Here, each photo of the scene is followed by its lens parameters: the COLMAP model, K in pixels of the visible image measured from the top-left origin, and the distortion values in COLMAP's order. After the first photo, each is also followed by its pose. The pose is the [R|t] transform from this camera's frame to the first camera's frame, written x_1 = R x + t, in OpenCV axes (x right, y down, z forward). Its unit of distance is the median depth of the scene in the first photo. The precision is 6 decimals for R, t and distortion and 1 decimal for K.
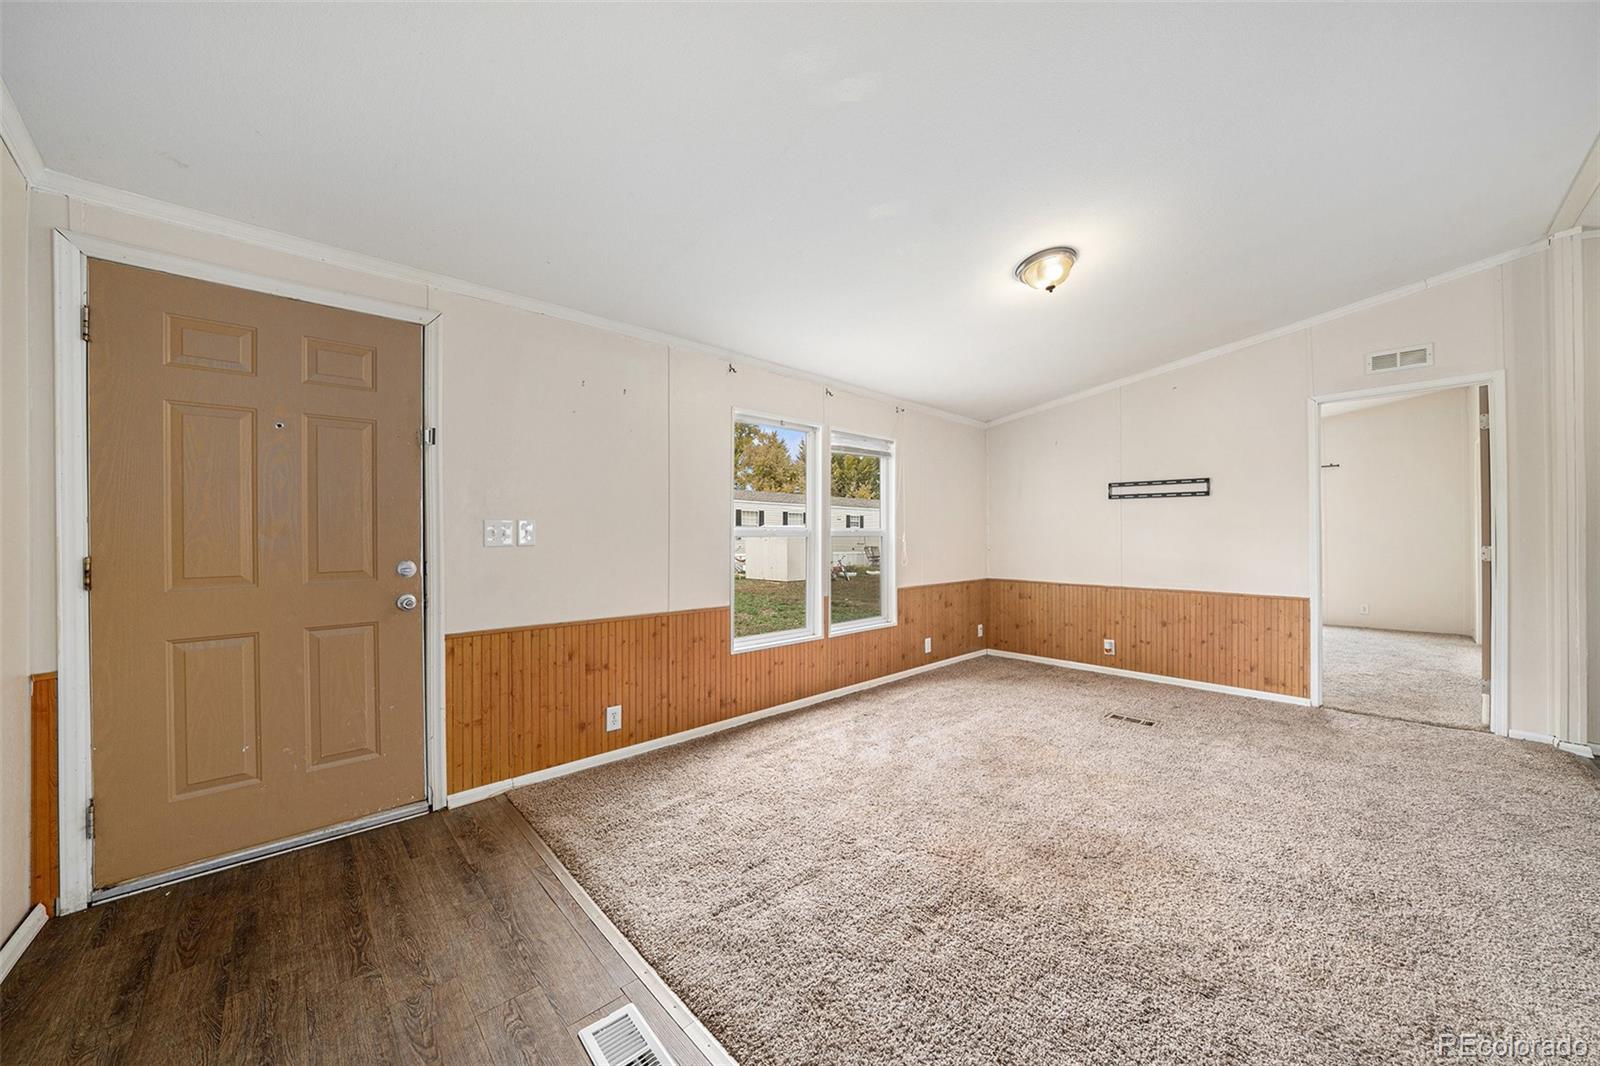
lens RADIAL K [[562.2, 0, 802.2], [0, 562.2, 535.3], [0, 0, 1]] dist [-0.009040, 0.000209]
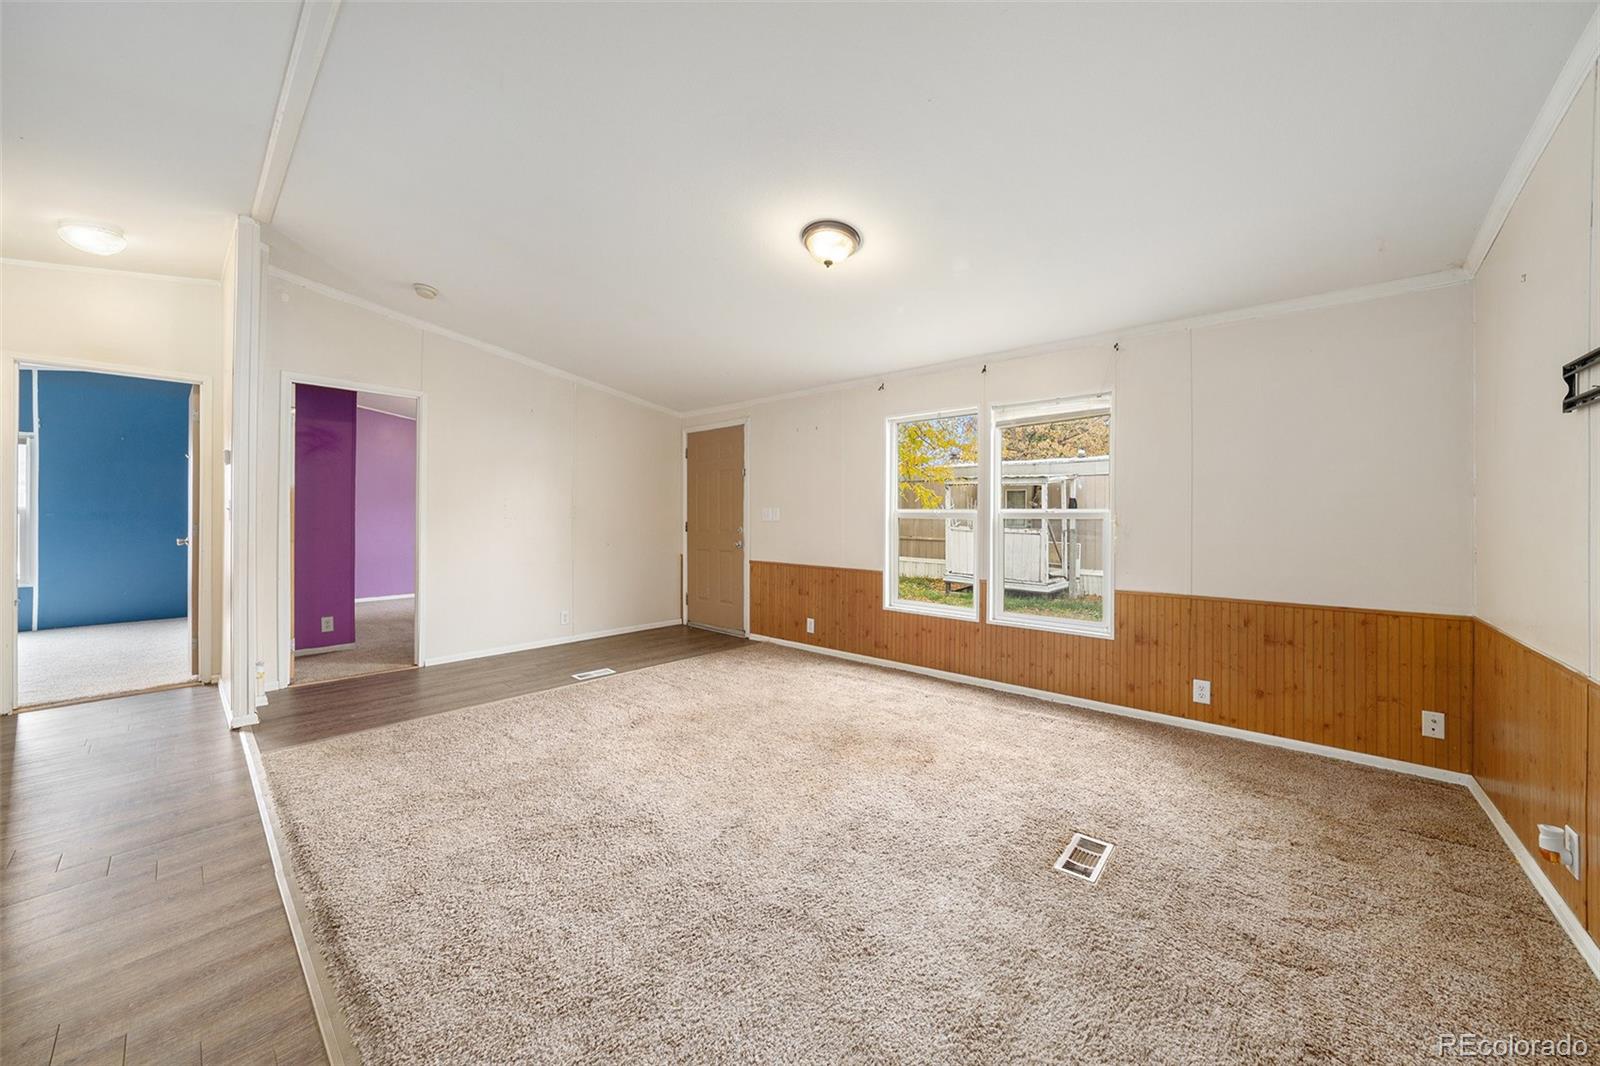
lens RADIAL K [[562.2, 0, 797.6], [0, 562.2, 512.5], [0, 0, 1]] dist [-0.009040, 0.000209]
pose [[0.101380, -0.009237, -0.994805, 1.316244], [-0.008388, 0.999913, -0.010139, 0.007838], [0.994812, 0.009372, 0.101293, 0.790754]]
